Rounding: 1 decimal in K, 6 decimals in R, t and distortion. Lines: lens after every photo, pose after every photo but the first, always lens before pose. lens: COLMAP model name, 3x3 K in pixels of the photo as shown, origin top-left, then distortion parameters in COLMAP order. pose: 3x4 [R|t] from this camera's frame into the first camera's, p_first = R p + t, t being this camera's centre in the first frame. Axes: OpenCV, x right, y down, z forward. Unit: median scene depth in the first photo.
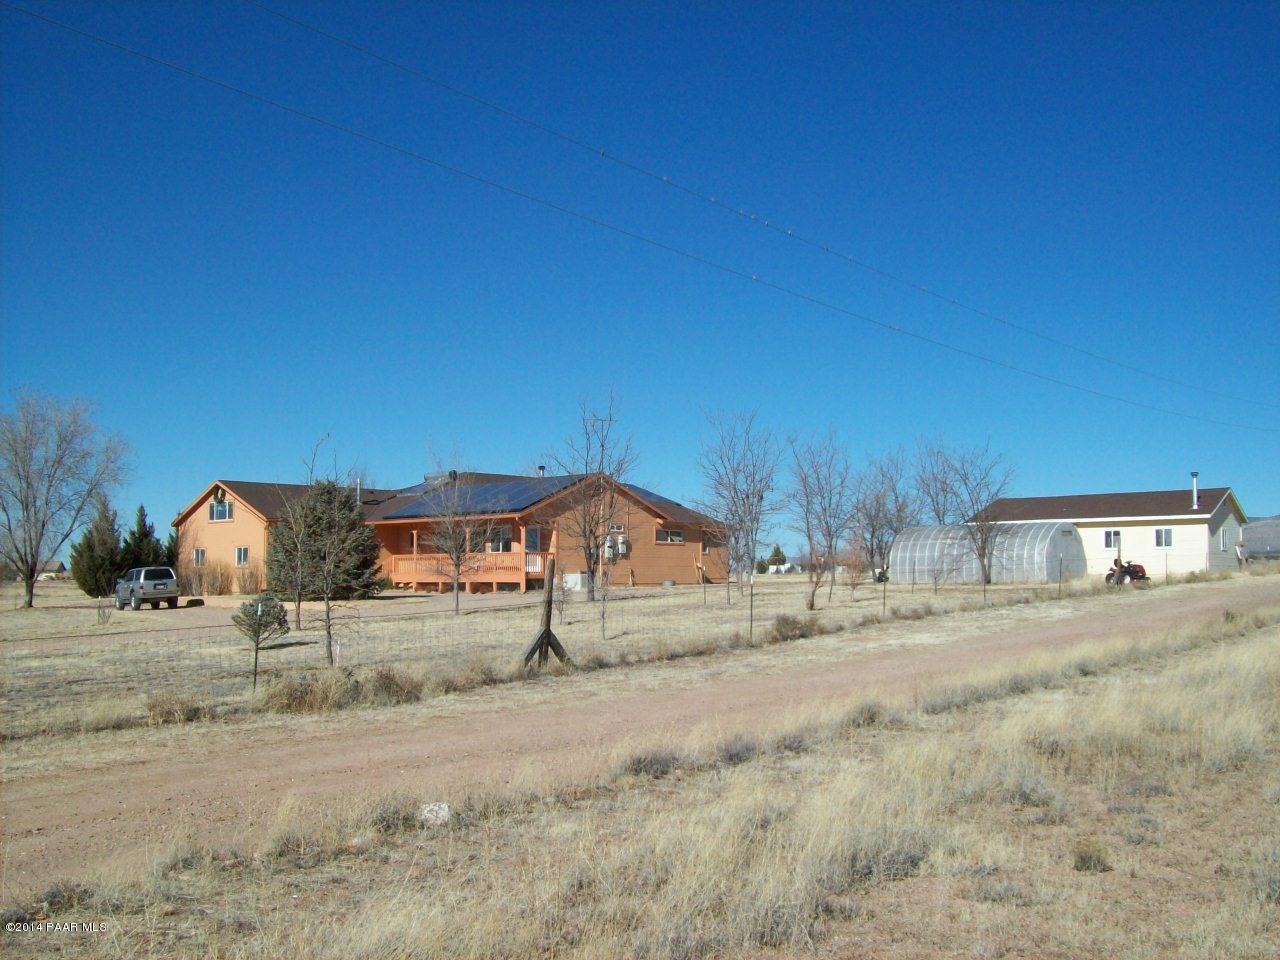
lens RADIAL K [[1387.0, 0, 640.0], [0, 1387.0, 480.0], [0, 0, 1]] dist [-0.199601, 0.193029]
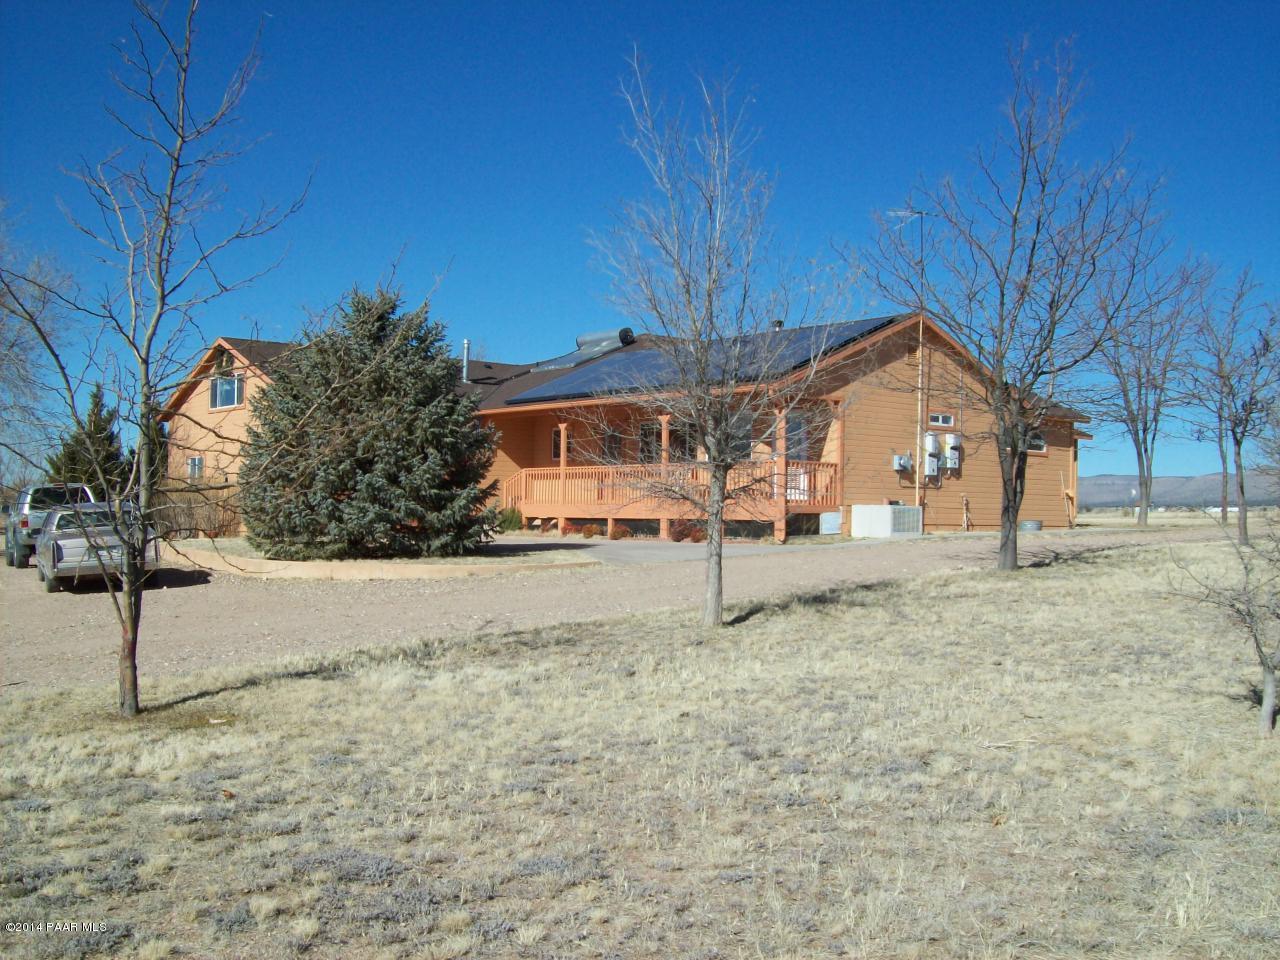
lens RADIAL K [[1387.0, 0, 640.0], [0, 1387.0, 480.0], [0, 0, 1]] dist [-0.199601, 0.193029]
pose [[0.995458, 0.011687, -0.094482, -0.083746], [-0.007310, 0.998890, 0.046538, 0.034551], [0.094921, -0.045636, 0.994438, 0.472735]]
